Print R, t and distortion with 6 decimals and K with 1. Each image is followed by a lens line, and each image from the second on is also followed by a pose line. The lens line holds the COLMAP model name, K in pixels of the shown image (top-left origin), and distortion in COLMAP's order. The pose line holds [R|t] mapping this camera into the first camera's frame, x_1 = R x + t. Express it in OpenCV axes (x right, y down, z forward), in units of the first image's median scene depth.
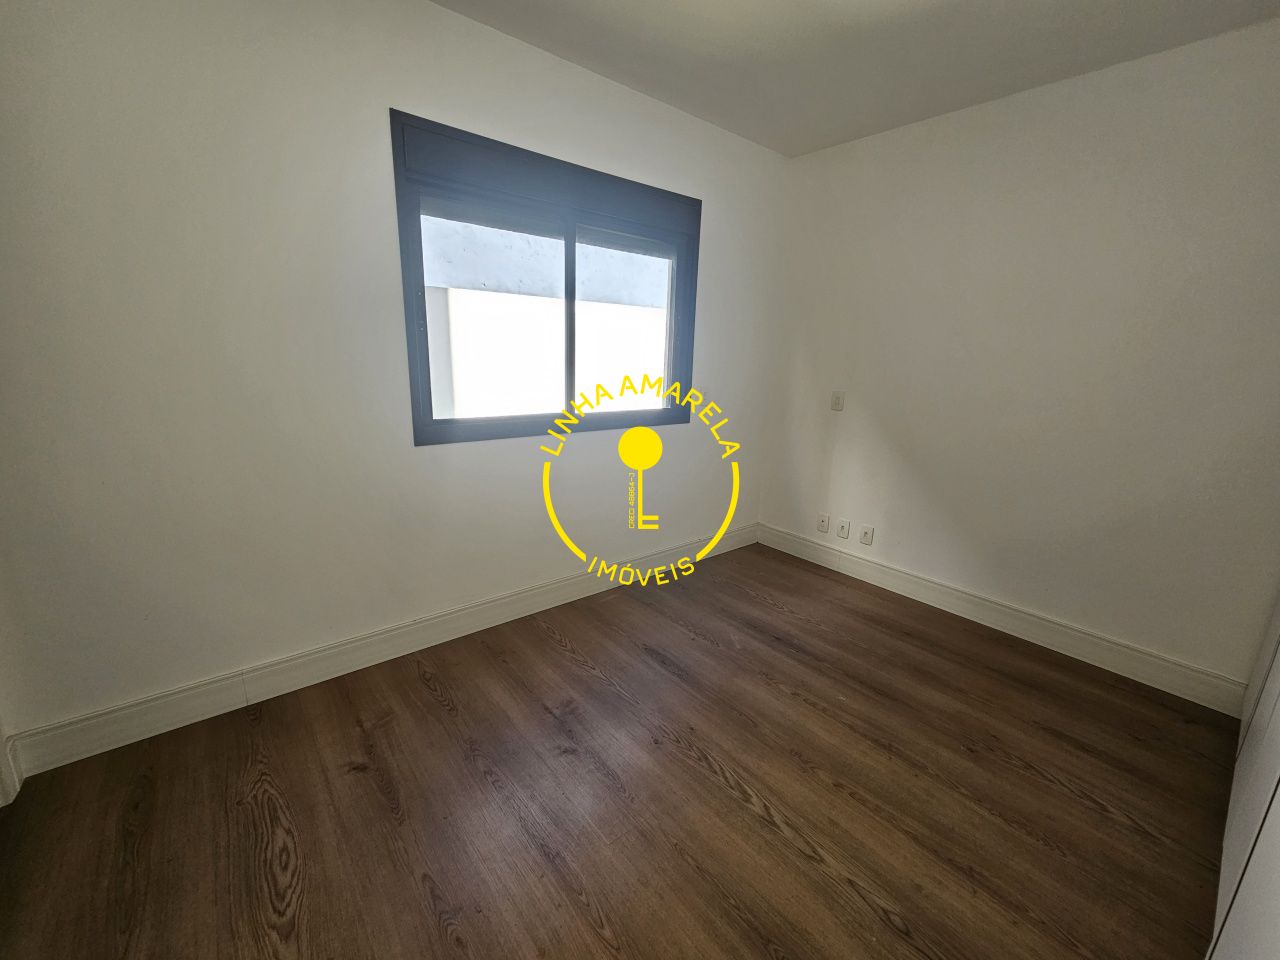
lens RADIAL K [[527.3, 0, 643.2], [0, 527.3, 477.8], [0, 0, 1]] dist [-0.000202, -0.000213]
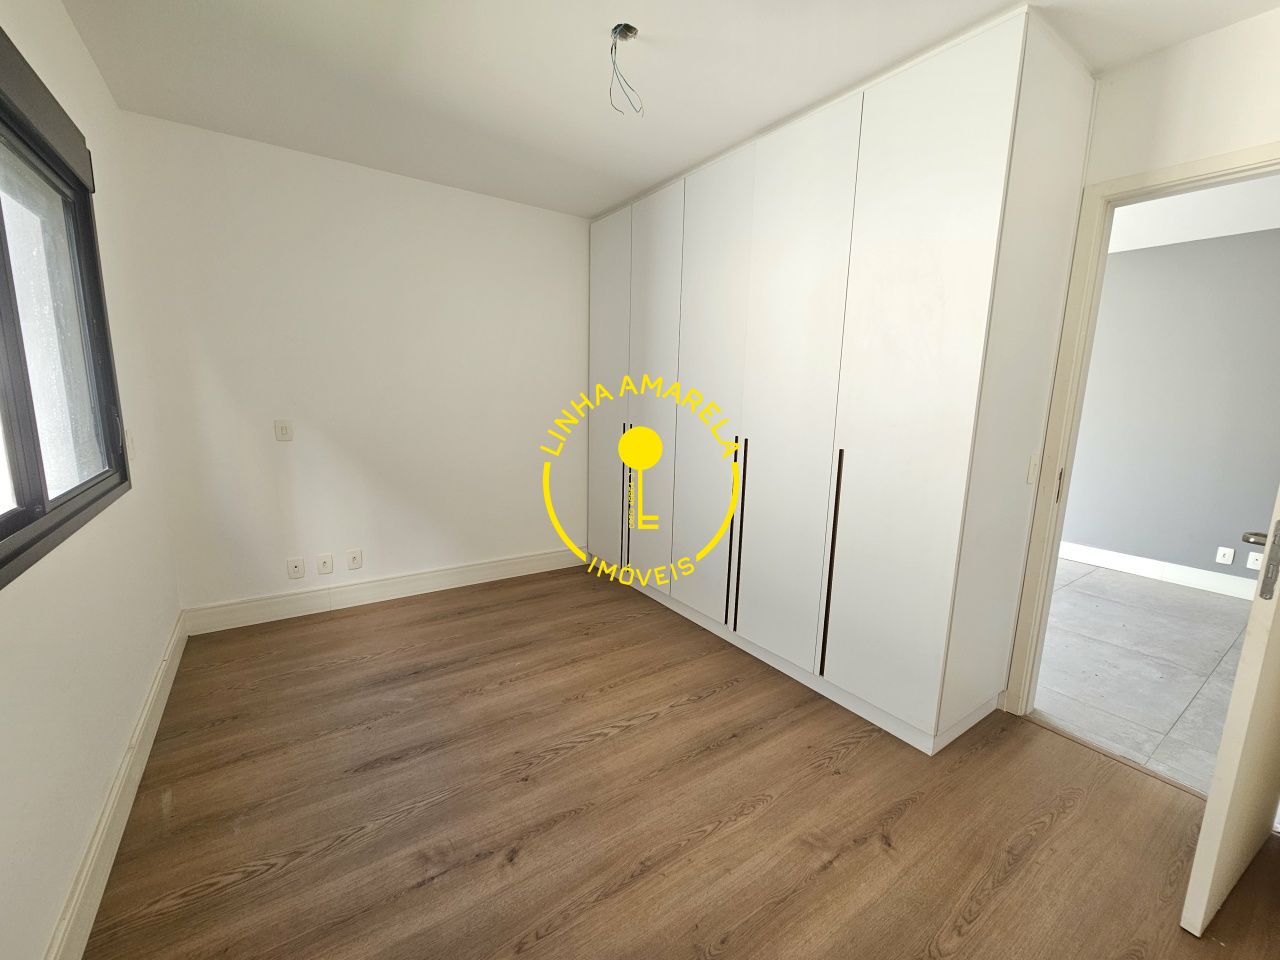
lens RADIAL K [[527.3, 0, 643.2], [0, 527.3, 477.8], [0, 0, 1]] dist [-0.000202, -0.000213]
pose [[0.091160, -0.191403, 0.977269, -0.644191], [0.210731, 0.962839, 0.168920, -0.127595], [-0.973284, 0.190542, 0.128107, 0.440756]]
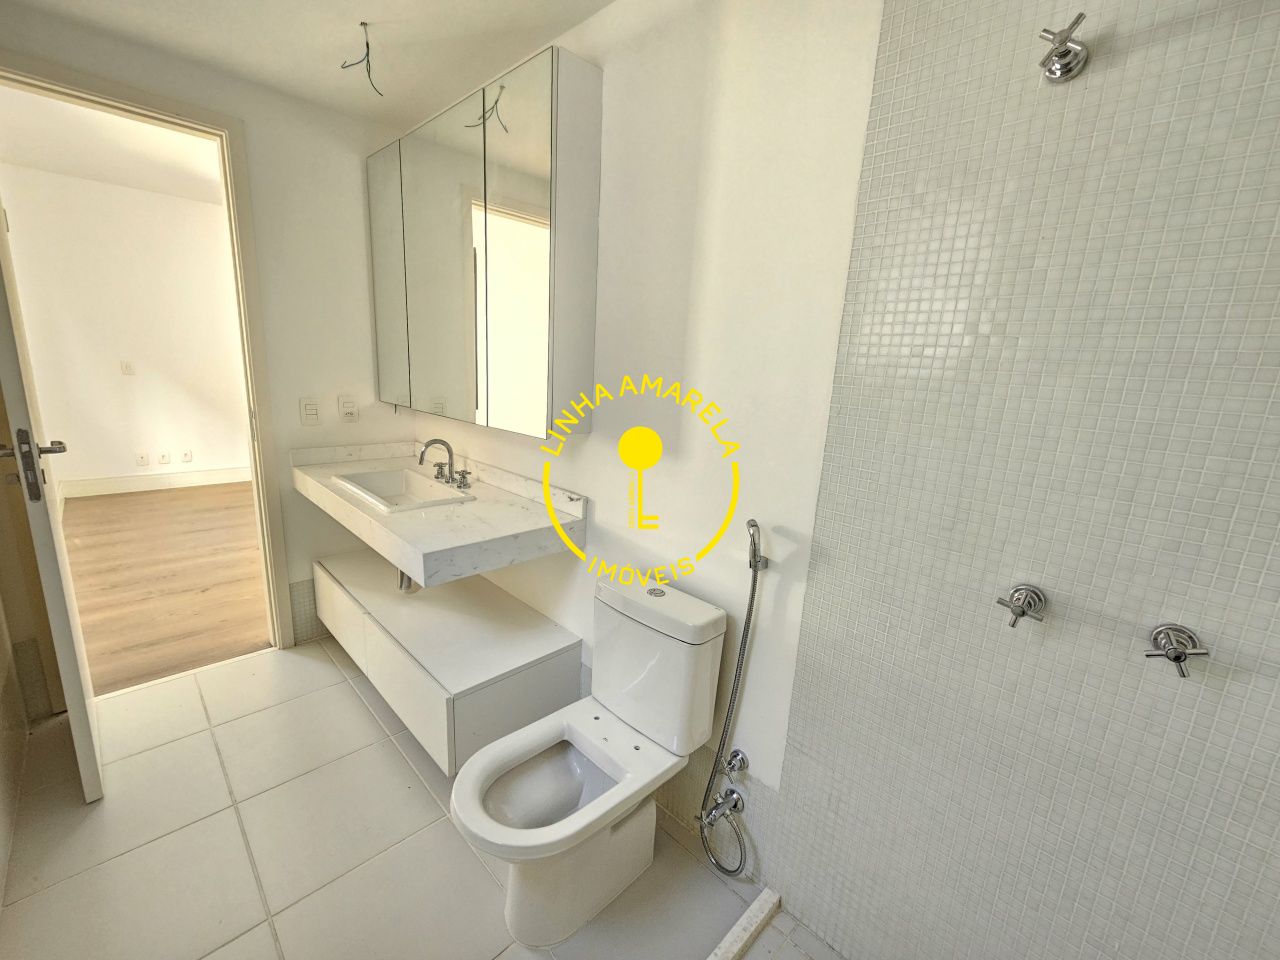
lens RADIAL K [[527.3, 0, 643.2], [0, 527.3, 477.8], [0, 0, 1]] dist [-0.000202, -0.000213]
pose [[-0.093755, -0.250137, 0.963660, -1.620476], [0.179484, 0.947819, 0.263487, 0.009018], [-0.979283, 0.197665, -0.043968, -0.278697]]
